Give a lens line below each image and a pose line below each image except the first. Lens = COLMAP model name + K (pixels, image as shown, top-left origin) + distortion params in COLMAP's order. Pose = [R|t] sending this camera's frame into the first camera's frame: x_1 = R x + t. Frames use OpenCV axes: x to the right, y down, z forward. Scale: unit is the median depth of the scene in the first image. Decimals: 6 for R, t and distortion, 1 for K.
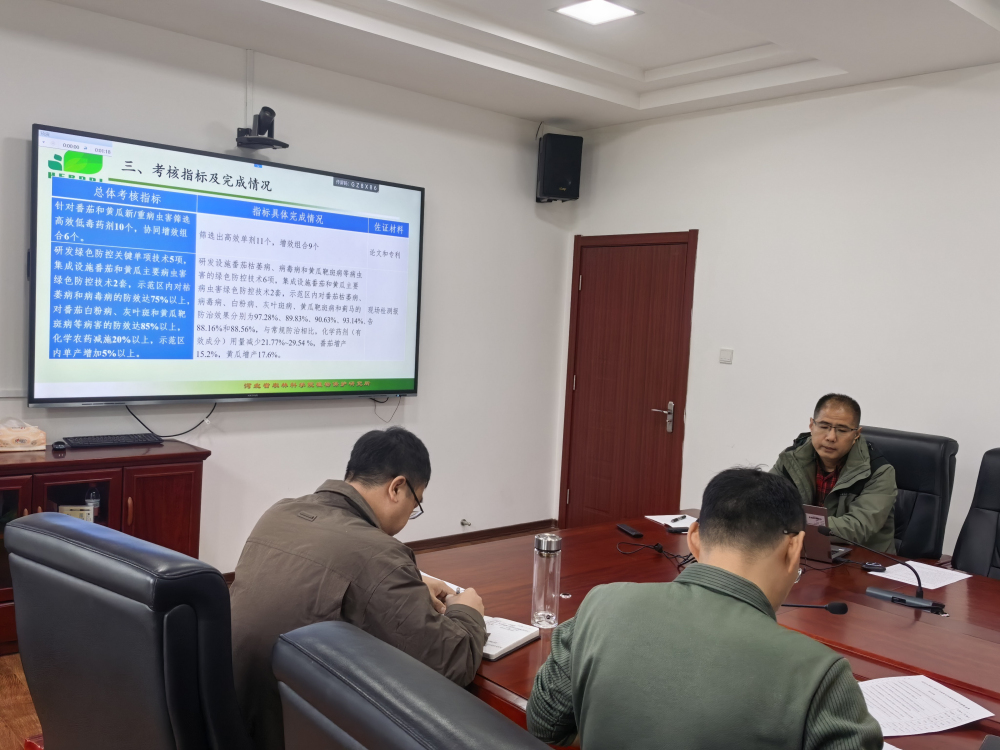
lens RADIAL K [[917.3, 0, 484.9], [0, 917.3, 355.7], [0, 0, 1]] dist [0.275848, -0.003381]
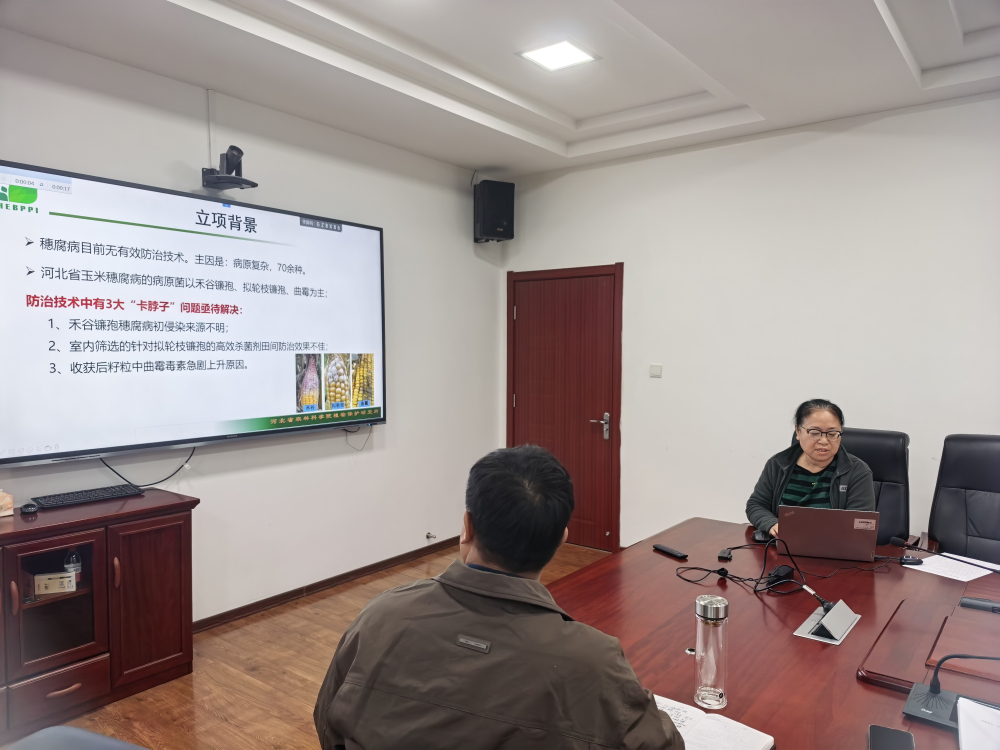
lens RADIAL K [[714.1, 0, 500.0], [0, 714.1, 375.0], [0, 0, 1]] dist [0.118878, 0.001575]
pose [[0.981616, -0.056150, 0.182418, -0.101234], [0.056658, 0.998391, 0.002430, -0.007702], [-0.182261, 0.007950, 0.983218, 0.178576]]
